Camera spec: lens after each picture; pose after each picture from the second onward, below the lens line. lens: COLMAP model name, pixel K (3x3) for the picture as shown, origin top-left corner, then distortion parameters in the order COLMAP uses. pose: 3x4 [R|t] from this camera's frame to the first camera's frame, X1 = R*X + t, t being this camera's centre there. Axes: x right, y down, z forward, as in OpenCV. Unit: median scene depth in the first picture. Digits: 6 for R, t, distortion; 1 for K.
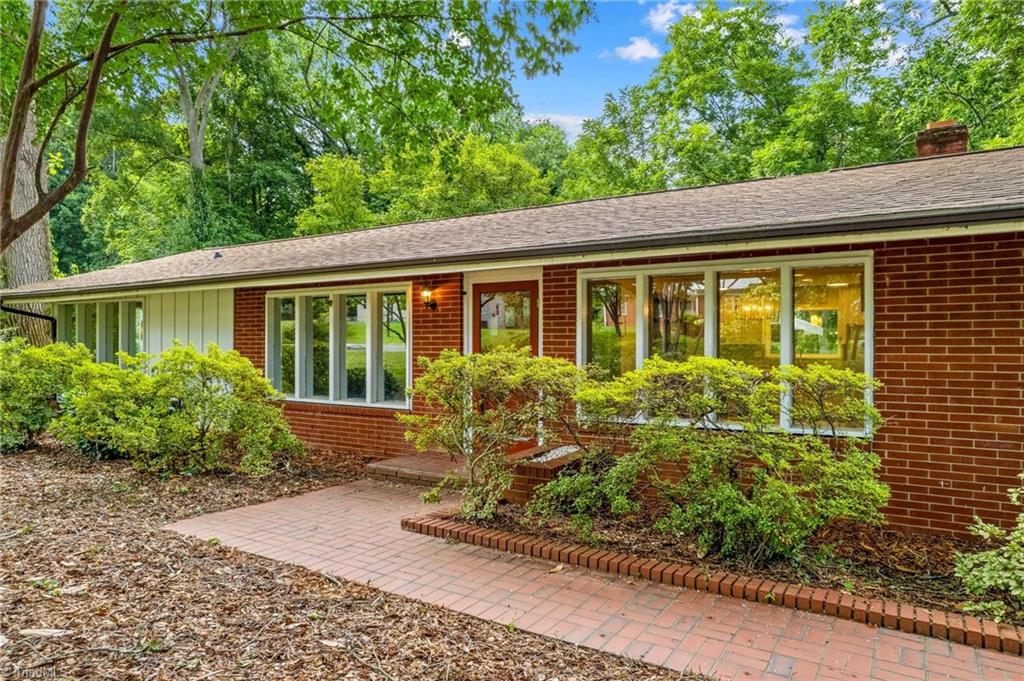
lens RADIAL K [[666.0, 0, 512.0], [0, 666.0, 340.5], [0, 0, 1]] dist [-0.039449, -0.000285]
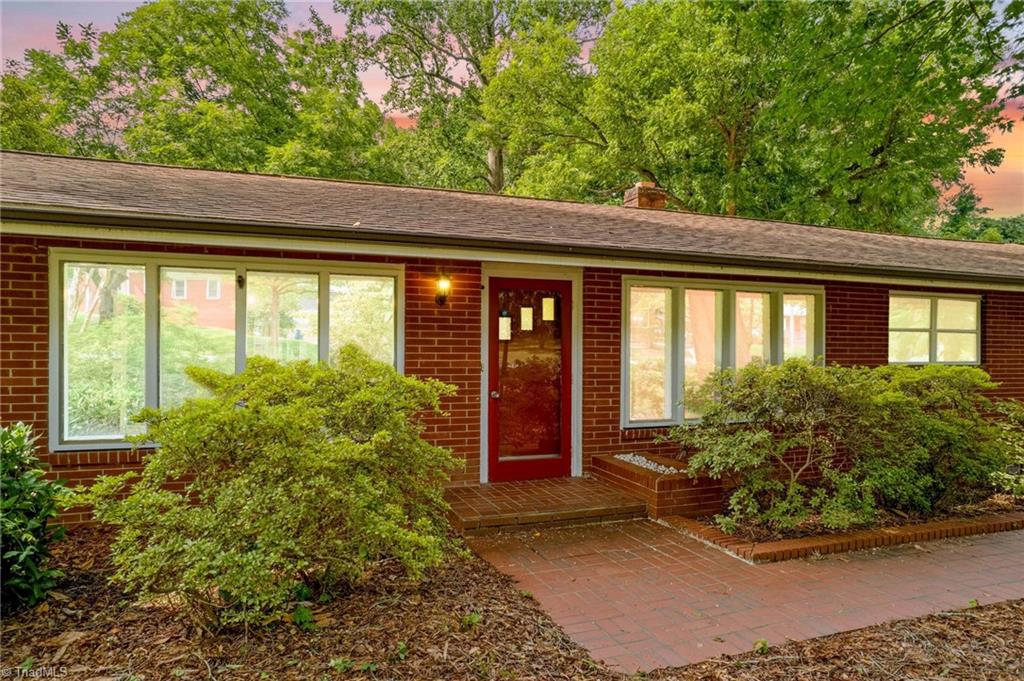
lens RADIAL K [[666.0, 0, 512.0], [0, 666.0, 340.5], [0, 0, 1]] dist [-0.039449, -0.000285]
pose [[0.584399, 0.011282, 0.811388, -0.675835], [-0.009858, 0.999928, -0.006804, -0.001375], [-0.811407, -0.004023, 0.584468, 0.476444]]
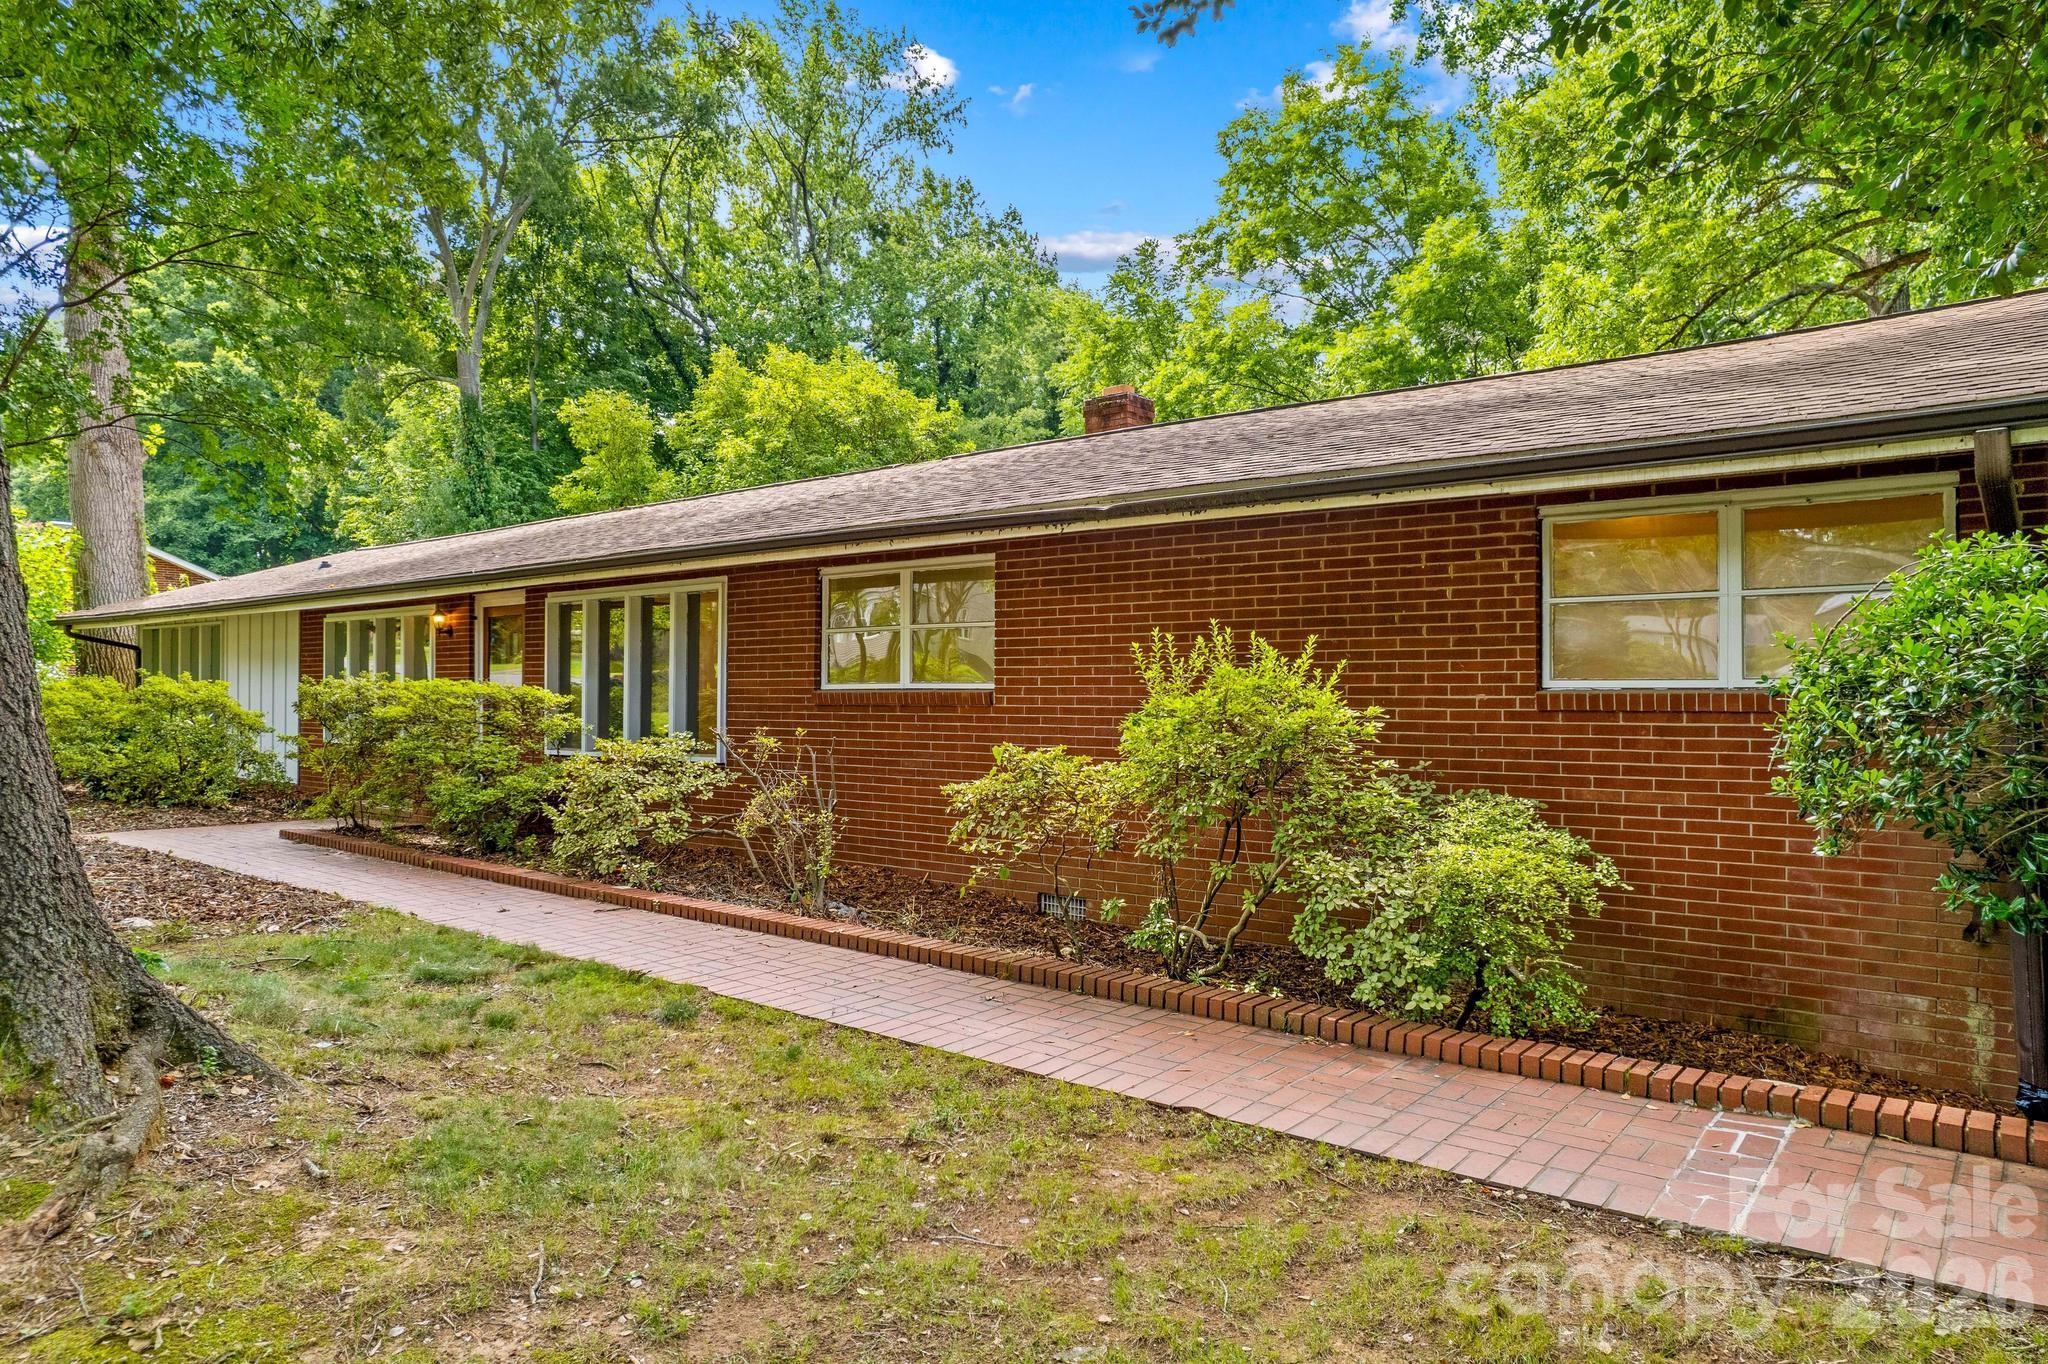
lens RADIAL K [[1300.7, 0, 1024.0], [0, 1300.7, 682.0], [0, 0, 1]] dist [-0.006057, -0.000863]
pose [[0.992415, -0.007076, -0.122726, 0.846132], [0.007548, 0.999966, 0.003383, 0.014385], [0.122698, -0.004283, 0.992435, -0.628037]]
